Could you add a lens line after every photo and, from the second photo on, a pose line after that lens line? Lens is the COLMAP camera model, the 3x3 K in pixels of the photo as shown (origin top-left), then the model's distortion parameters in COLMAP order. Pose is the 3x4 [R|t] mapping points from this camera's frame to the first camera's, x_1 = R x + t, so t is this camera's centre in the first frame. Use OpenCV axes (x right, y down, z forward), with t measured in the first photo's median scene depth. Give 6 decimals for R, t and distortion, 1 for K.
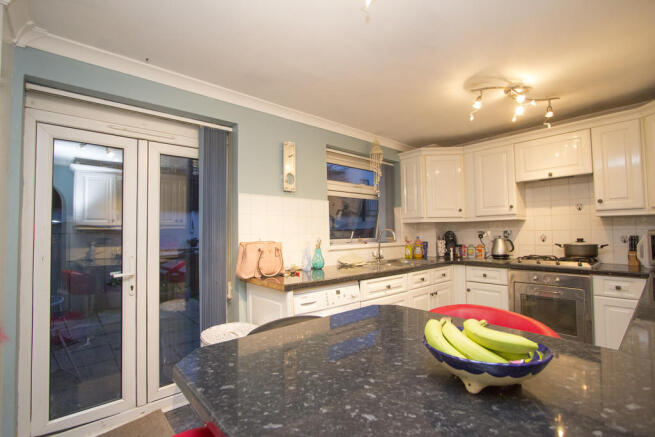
lens RADIAL K [[304.1, 0, 329.0], [0, 304.1, 220.4], [0, 0, 1]] dist [-0.002256, -0.000264]
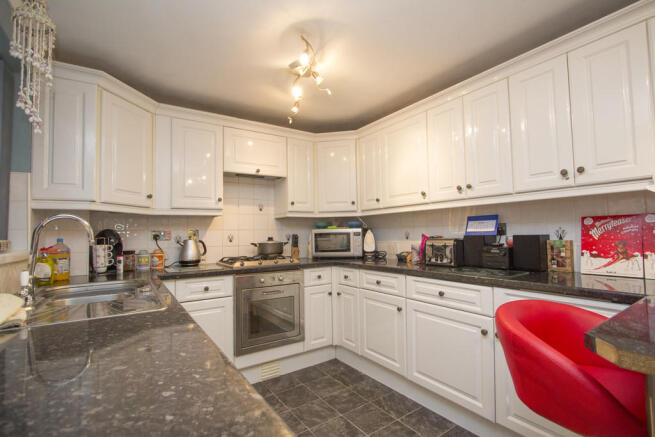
lens RADIAL K [[304.1, 0, 327.7], [0, 304.1, 220.2], [0, 0, 1]] dist [-0.002256, -0.000264]
pose [[0.134997, 0.052841, 0.989436, -0.172133], [-0.026794, 0.998407, -0.049664, 0.042928], [-0.990484, -0.019806, 0.136197, 0.593766]]
